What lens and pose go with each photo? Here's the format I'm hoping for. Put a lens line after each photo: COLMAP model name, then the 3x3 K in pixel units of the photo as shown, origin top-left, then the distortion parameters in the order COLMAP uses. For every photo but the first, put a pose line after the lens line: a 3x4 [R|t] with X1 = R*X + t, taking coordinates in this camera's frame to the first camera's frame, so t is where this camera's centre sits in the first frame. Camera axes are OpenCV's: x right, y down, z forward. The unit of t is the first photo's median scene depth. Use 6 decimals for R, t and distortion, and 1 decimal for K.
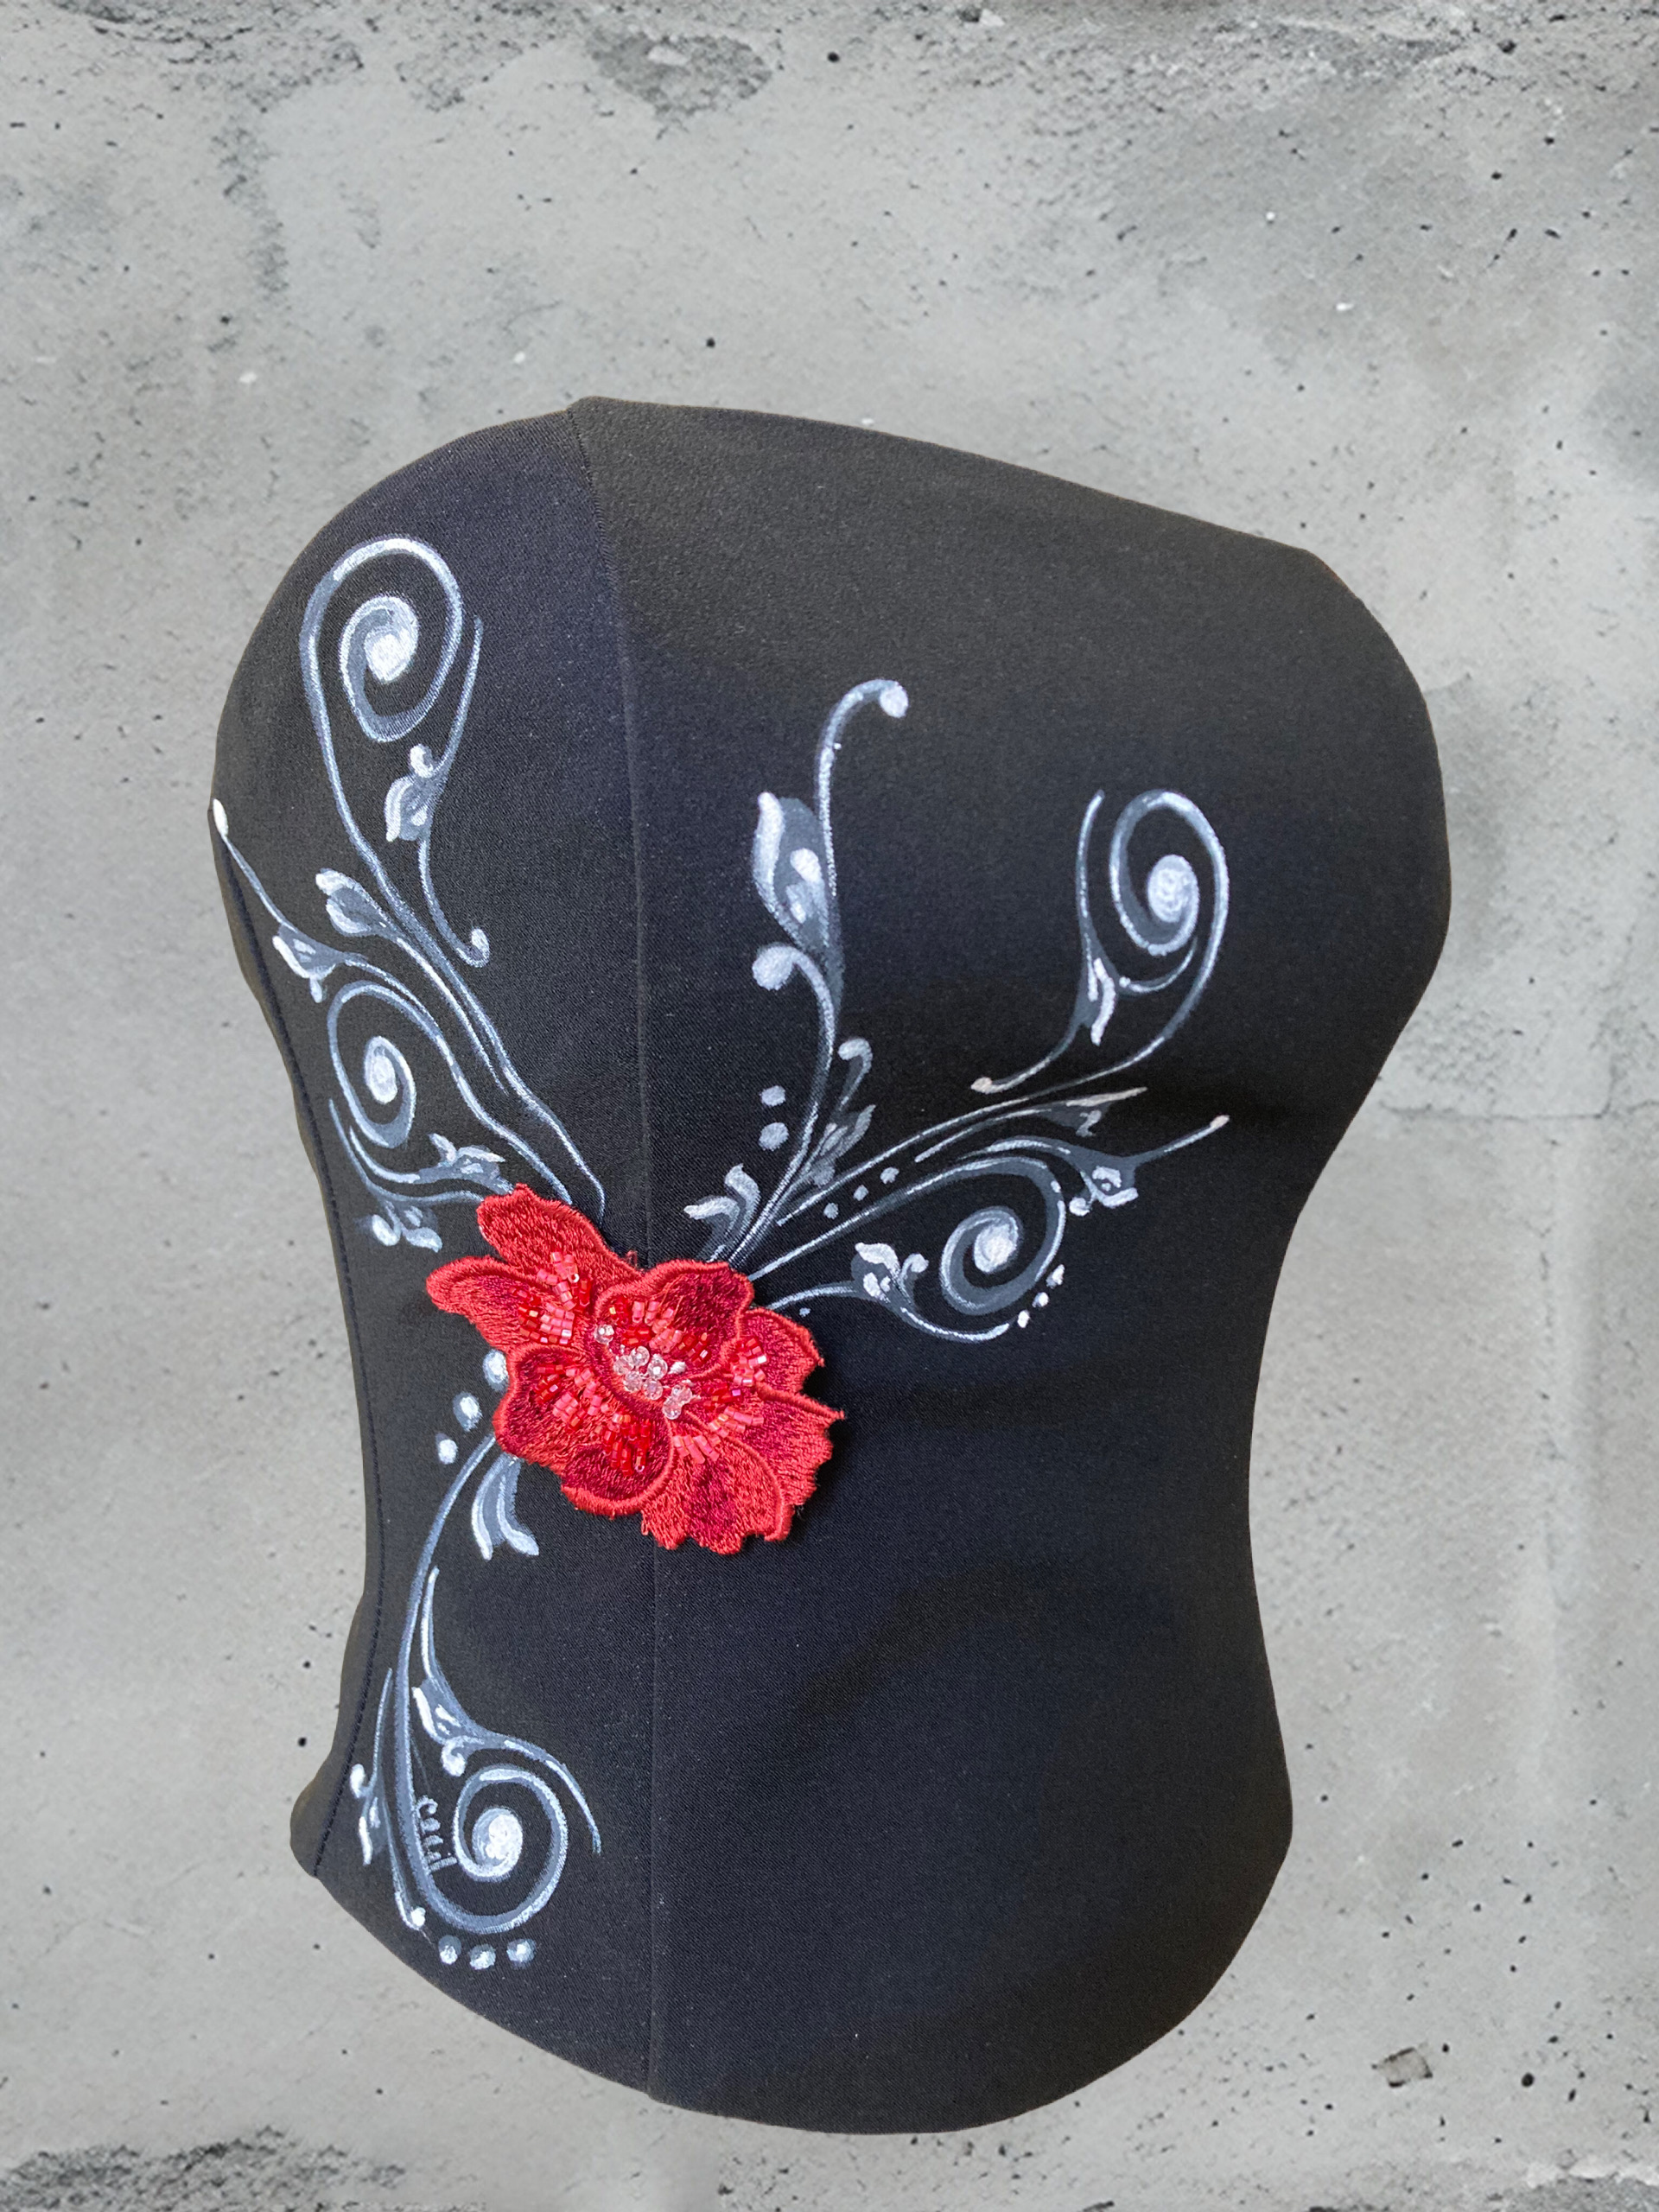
lens RADIAL K [[1824.5, 0, 829.5], [0, 1824.5, 1106.0], [0, 0, 1]] dist [0.005890, -0.013177]
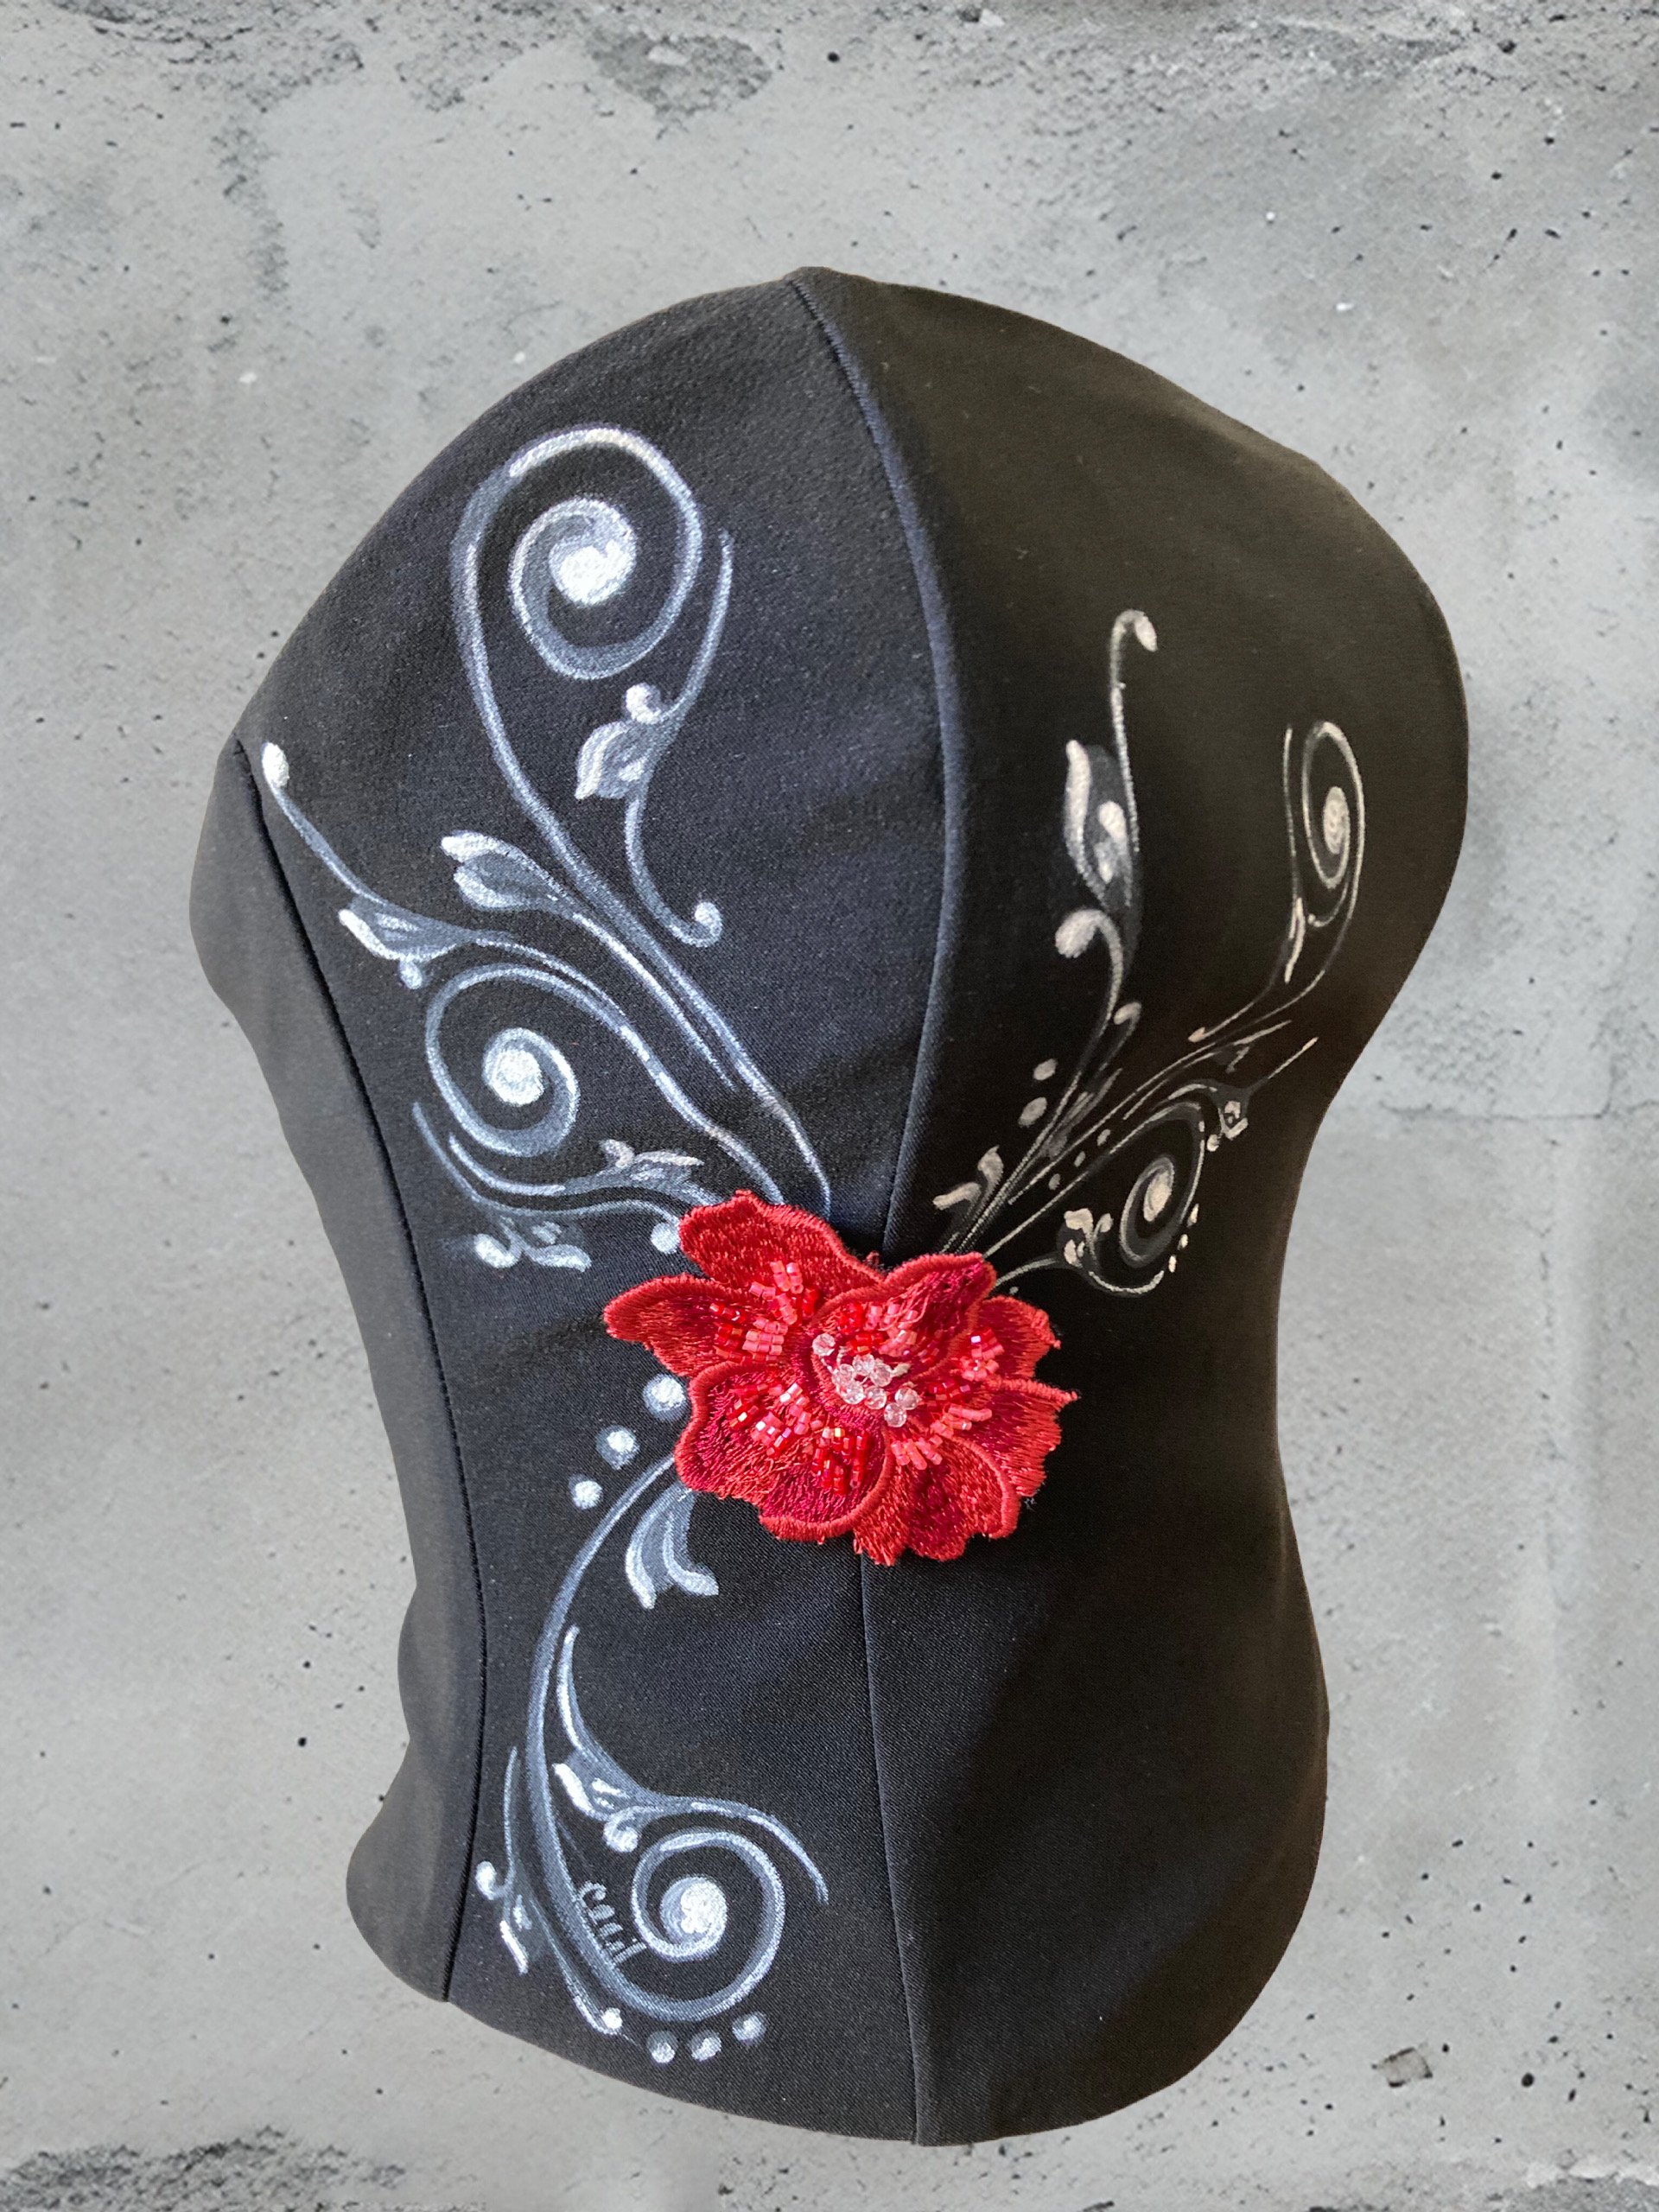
lens RADIAL K [[1783.7, 0, 829.8], [0, 1783.7, 1059.8], [0, 0, 1]] dist [-0.006334, 0.013972]
pose [[0.931292, -0.083135, 0.354660, -0.410265], [0.060168, 0.995342, 0.075323, -0.077497], [-0.359270, -0.048808, 0.931957, 0.191846]]
